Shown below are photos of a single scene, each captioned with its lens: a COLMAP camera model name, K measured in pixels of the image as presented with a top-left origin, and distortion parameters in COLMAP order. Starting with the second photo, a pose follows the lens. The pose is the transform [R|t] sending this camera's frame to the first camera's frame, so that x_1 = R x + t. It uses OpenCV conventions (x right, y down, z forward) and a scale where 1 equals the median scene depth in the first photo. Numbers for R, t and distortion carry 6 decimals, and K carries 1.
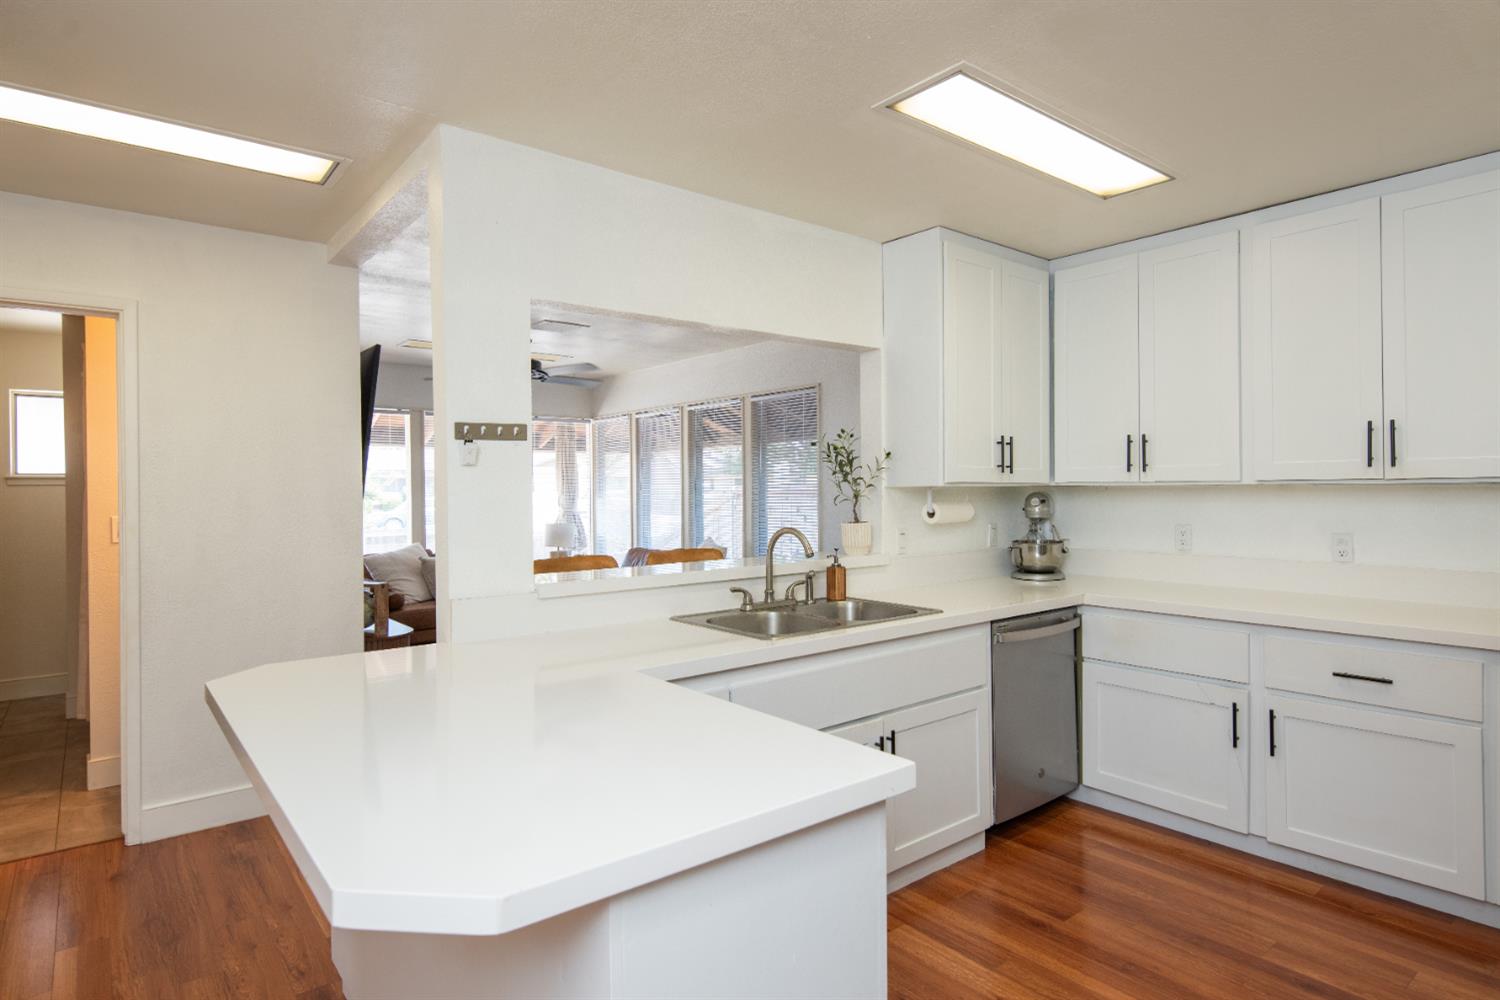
lens RADIAL K [[816.7, 0, 764.3], [0, 816.7, 492.6], [0, 0, 1]] dist [0.000695, 0.000301]
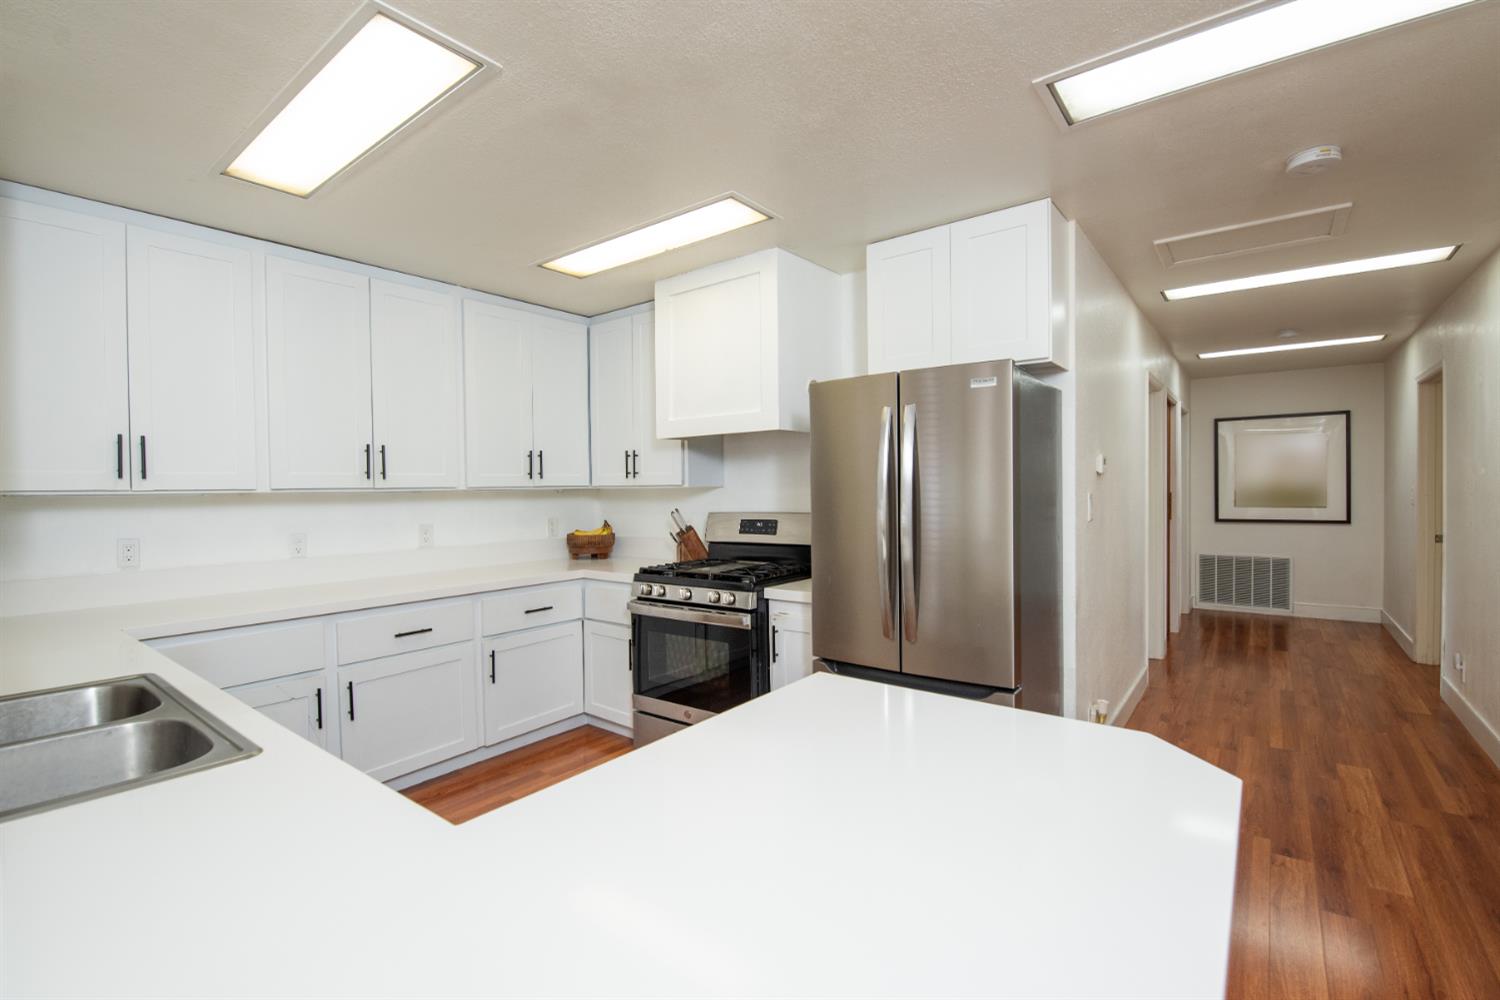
lens RADIAL K [[670.1, 0, 750.0], [0, 670.1, 500.0], [0, 0, 1]] dist [0.000347, -0.010251]
pose [[-0.220194, -0.008914, 0.975415, -0.379775], [0.017169, 0.999768, 0.013013, -0.000717], [-0.975305, 0.019612, -0.219990, 0.542088]]
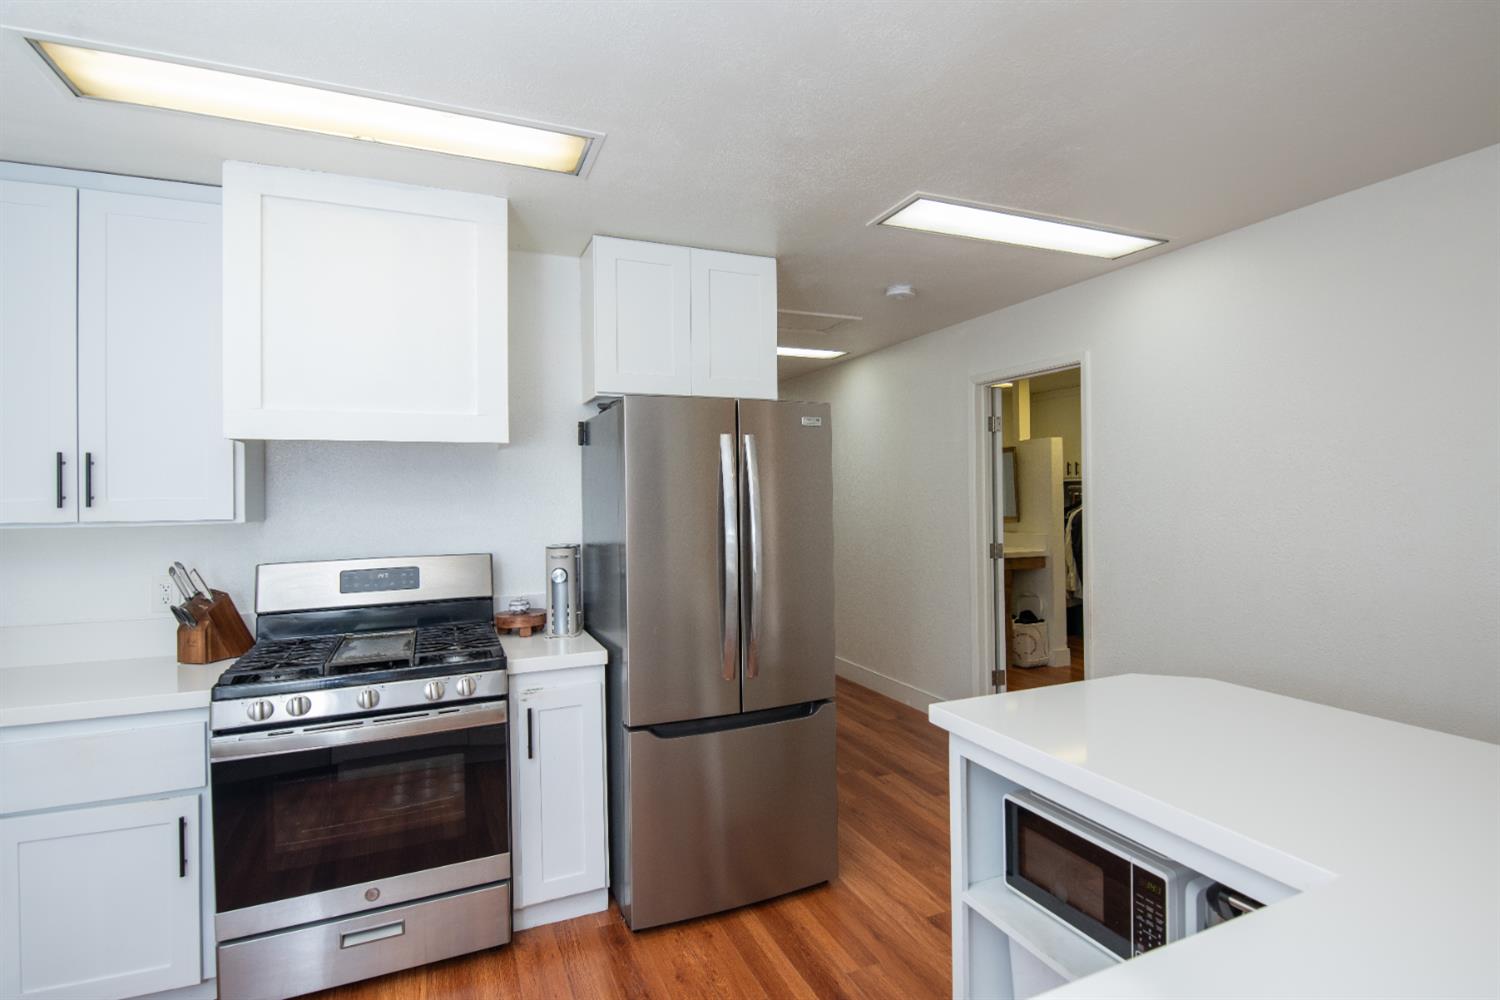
lens RADIAL K [[745.2, 0, 755.8], [0, 745.2, 497.5], [0, 0, 1]] dist [0.000303, 0.000069]
pose [[-0.965376, 0.016745, 0.260326, 0.052372], [0.018695, 0.999813, 0.005015, -0.027559], [-0.260193, 0.009708, -0.965508, 0.949646]]
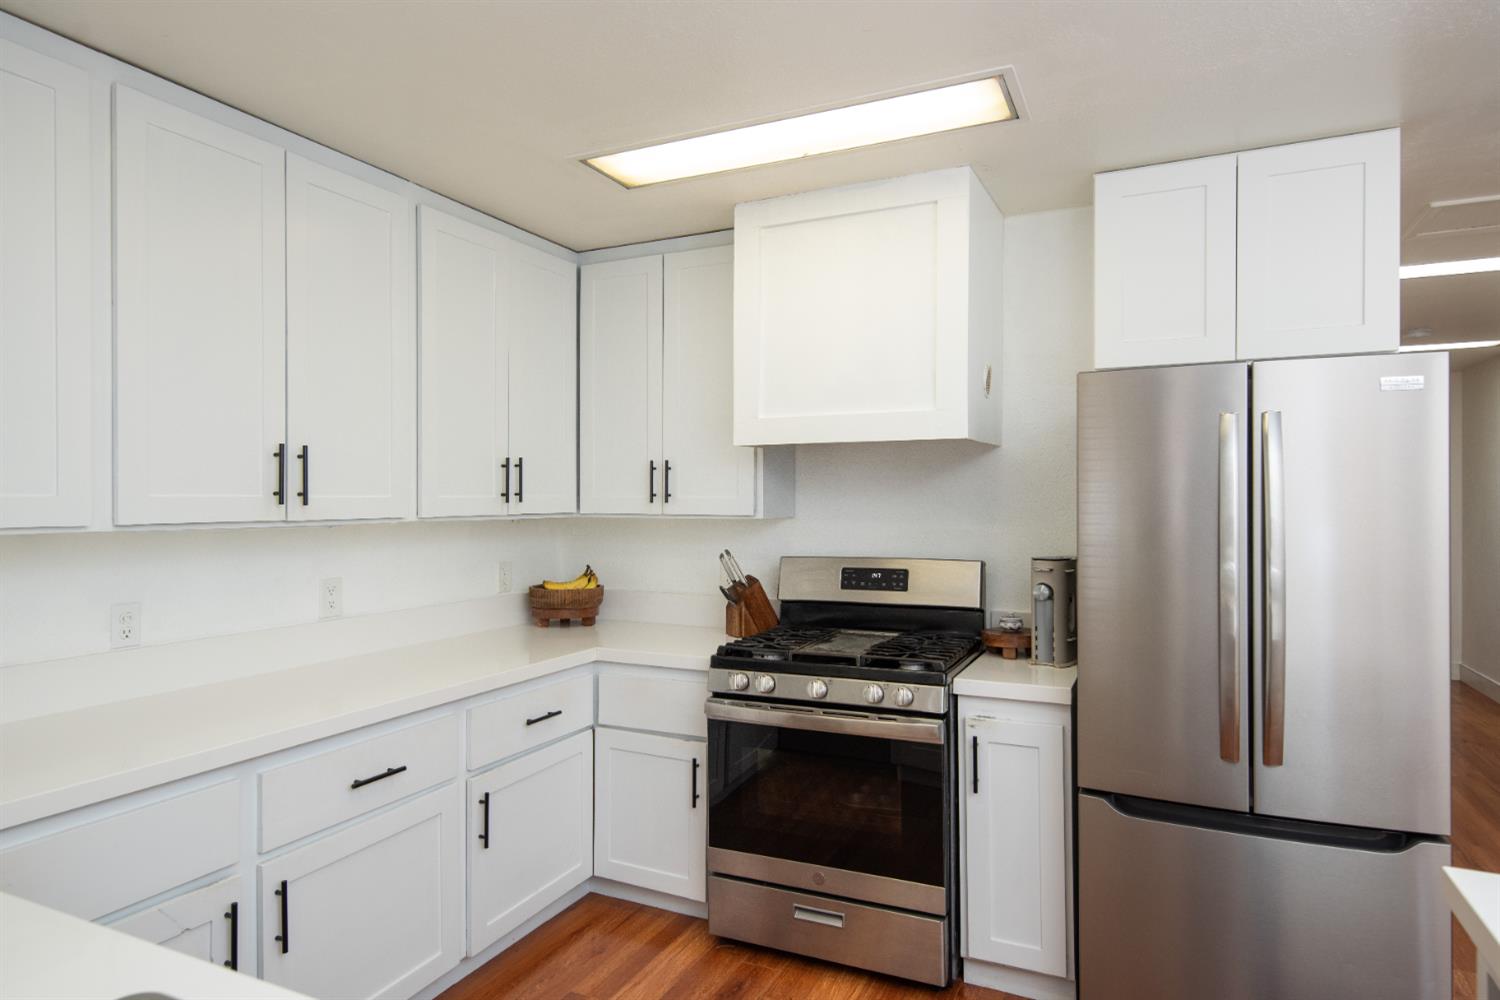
lens RADIAL K [[874.1, 0, 750.0], [0, 874.1, 500.0], [0, 0, 1]] dist [0.017656, -0.000102]
pose [[-0.426978, 0.006219, 0.904241, -0.140994], [0.005925, 0.999974, -0.004080, -0.025423], [-0.904243, 0.003615, -0.427004, 0.810942]]
